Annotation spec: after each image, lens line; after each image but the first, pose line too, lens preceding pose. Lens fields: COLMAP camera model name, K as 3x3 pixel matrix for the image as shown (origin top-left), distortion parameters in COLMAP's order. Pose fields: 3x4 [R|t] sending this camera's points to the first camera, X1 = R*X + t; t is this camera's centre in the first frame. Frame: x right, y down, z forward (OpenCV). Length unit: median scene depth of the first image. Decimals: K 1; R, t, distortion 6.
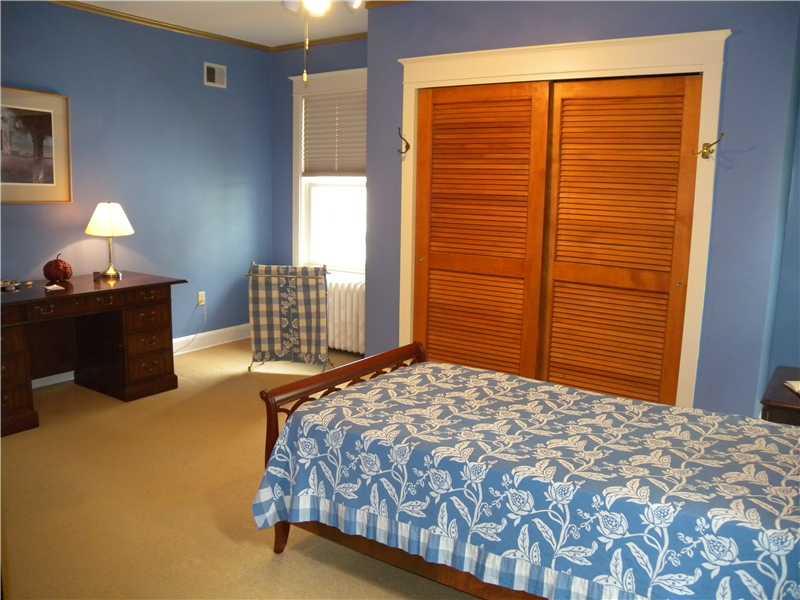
lens RADIAL K [[702.5, 0, 399.1], [0, 702.5, 297.9], [0, 0, 1]] dist [-0.020149, 0.005395]
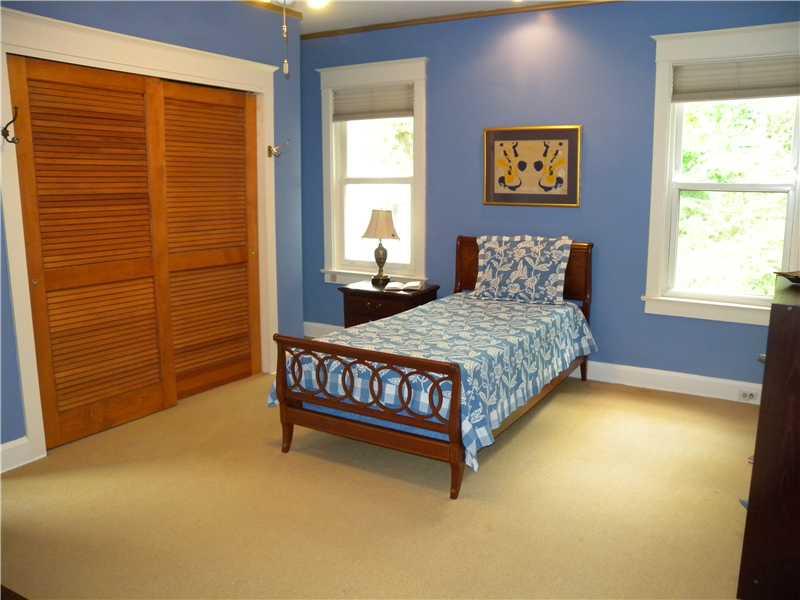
lens RADIAL K [[702.5, 0, 398.6], [0, 702.5, 299.7], [0, 0, 1]] dist [-0.020149, 0.005395]
pose [[-0.056059, -0.190506, 0.980084, -0.828467], [0.168058, 0.965821, 0.197346, -0.134738], [-0.984182, 0.175774, -0.022127, 0.702851]]
